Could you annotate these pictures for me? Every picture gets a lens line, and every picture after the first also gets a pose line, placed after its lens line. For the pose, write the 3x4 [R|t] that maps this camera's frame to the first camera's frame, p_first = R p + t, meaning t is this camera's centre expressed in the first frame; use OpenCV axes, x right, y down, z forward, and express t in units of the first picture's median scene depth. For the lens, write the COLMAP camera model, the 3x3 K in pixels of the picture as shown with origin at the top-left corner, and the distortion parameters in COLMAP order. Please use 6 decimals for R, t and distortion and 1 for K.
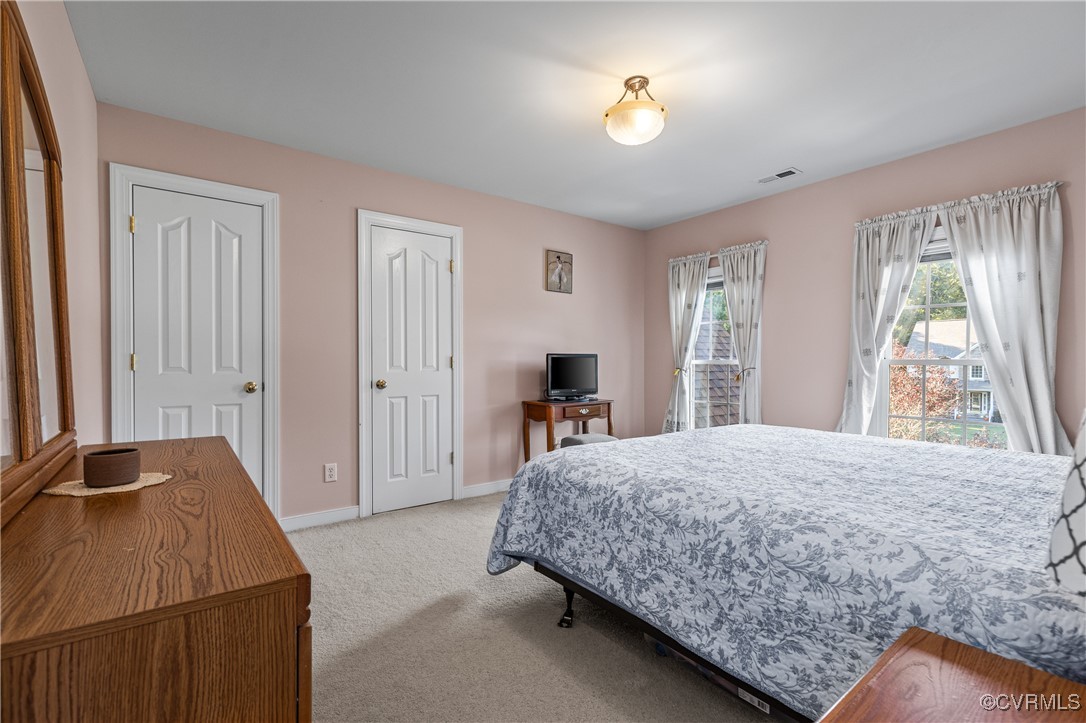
lens RADIAL K [[498.0, 0, 546.3], [0, 498.0, 360.5], [0, 0, 1]] dist [0.005848, -0.001870]
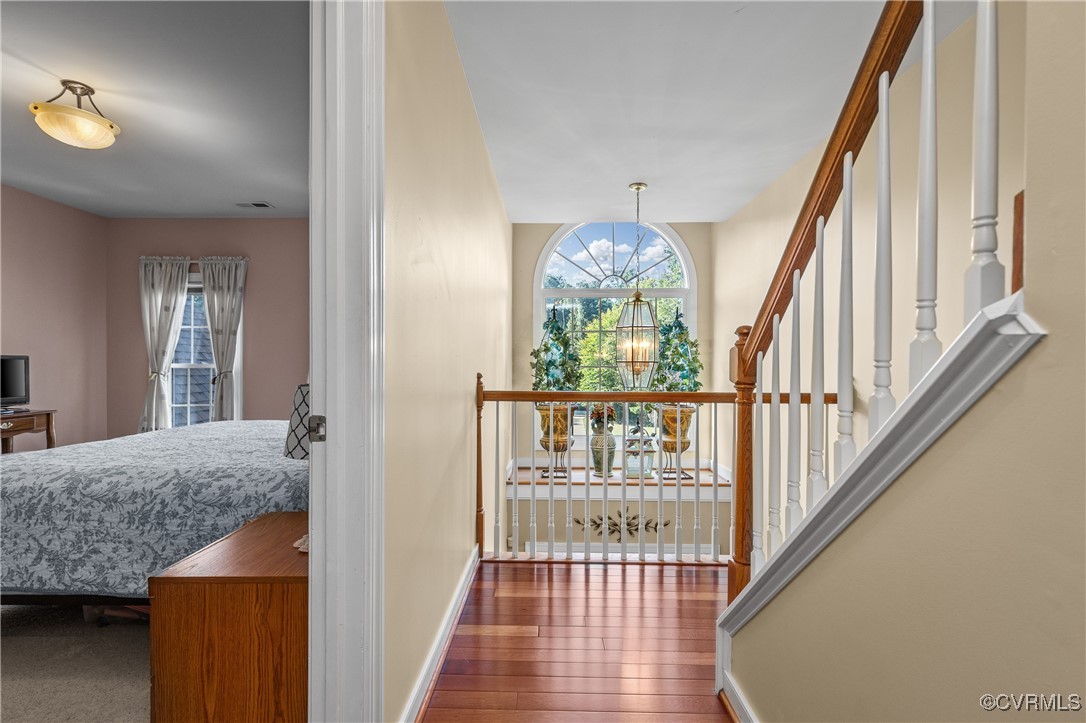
lens RADIAL K [[498.0, 0, 557.0], [0, 498.0, 370.2], [0, 0, 1]] dist [0.005848, -0.001870]
pose [[0.616790, -0.003006, 0.787122, -0.025653], [-0.005481, 0.999952, 0.008113, -0.000535], [-0.787108, -0.009318, 0.616744, -0.514729]]
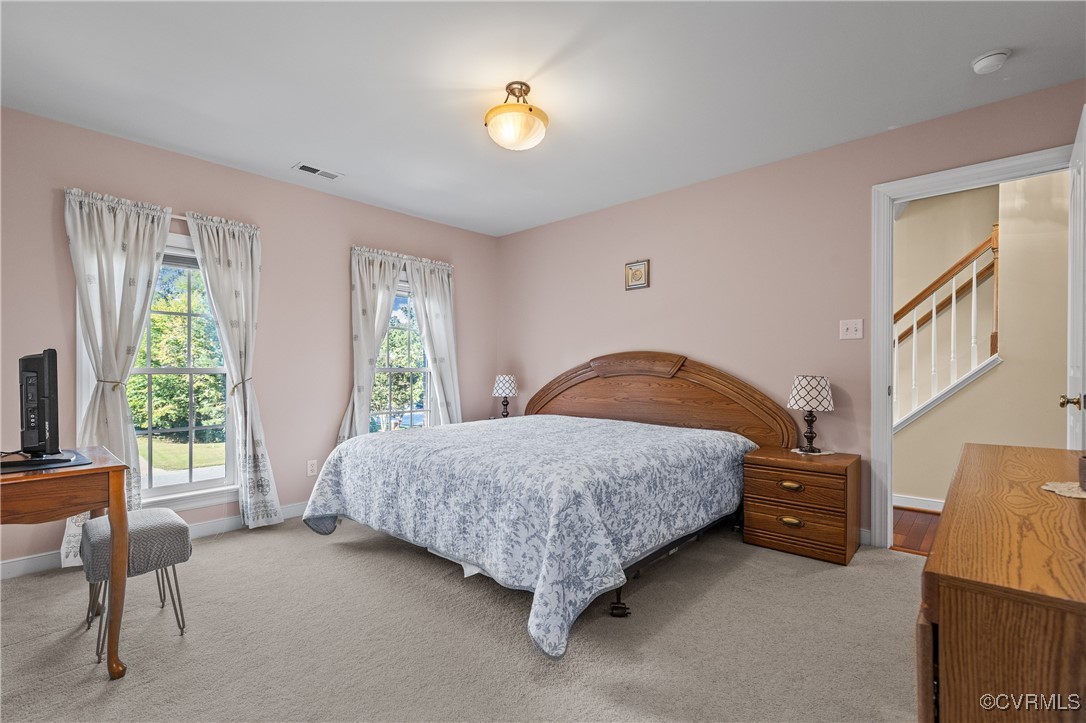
lens RADIAL K [[498.0, 0, 546.6], [0, 498.0, 369.6], [0, 0, 1]] dist [0.005848, -0.001870]
pose [[-0.210200, 0.001277, 0.977658, -1.018378], [0.003208, 0.999995, -0.000616, 0.008229], [-0.977653, 0.003007, -0.210203, 1.454495]]
